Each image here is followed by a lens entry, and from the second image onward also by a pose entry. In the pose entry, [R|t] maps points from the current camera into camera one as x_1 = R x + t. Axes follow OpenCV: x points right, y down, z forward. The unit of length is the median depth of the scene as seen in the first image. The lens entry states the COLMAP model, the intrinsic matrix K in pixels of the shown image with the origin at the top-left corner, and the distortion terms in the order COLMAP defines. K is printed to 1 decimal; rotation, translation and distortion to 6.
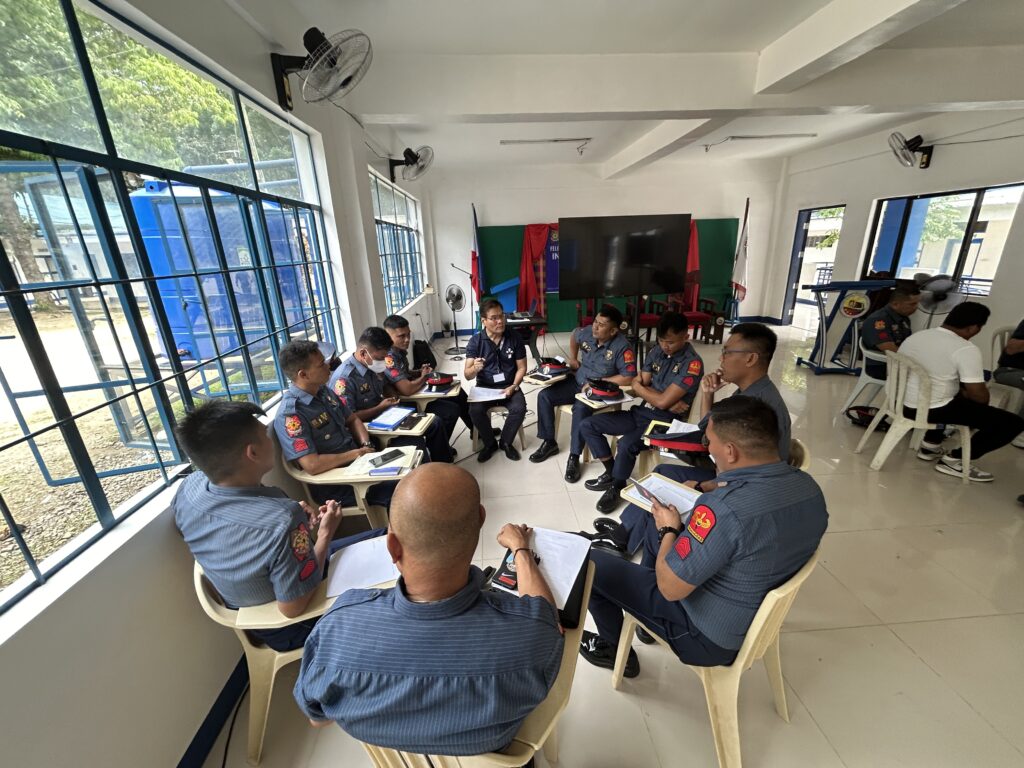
lens RADIAL K [[419.2, 0, 513.9], [0, 419.2, 386.7], [0, 0, 1]] dist [-0.001482, -0.000173]
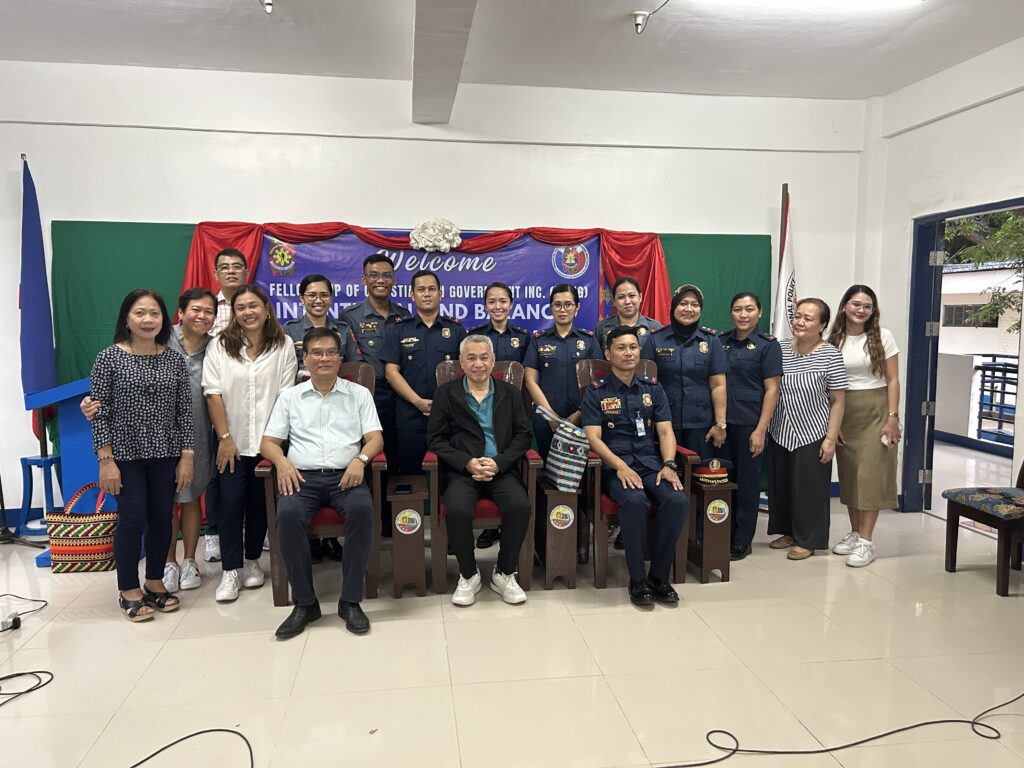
lens RADIAL K [[755.3, 0, 510.2], [0, 755.3, 382.2], [0, 0, 1]] dist [0.010899, 0.004070]
pose [[0.997240, 0.028921, 0.068375, 0.201903], [-0.011628, 0.970480, -0.240903, -0.075699], [-0.073324, 0.239443, 0.968138, 0.292893]]
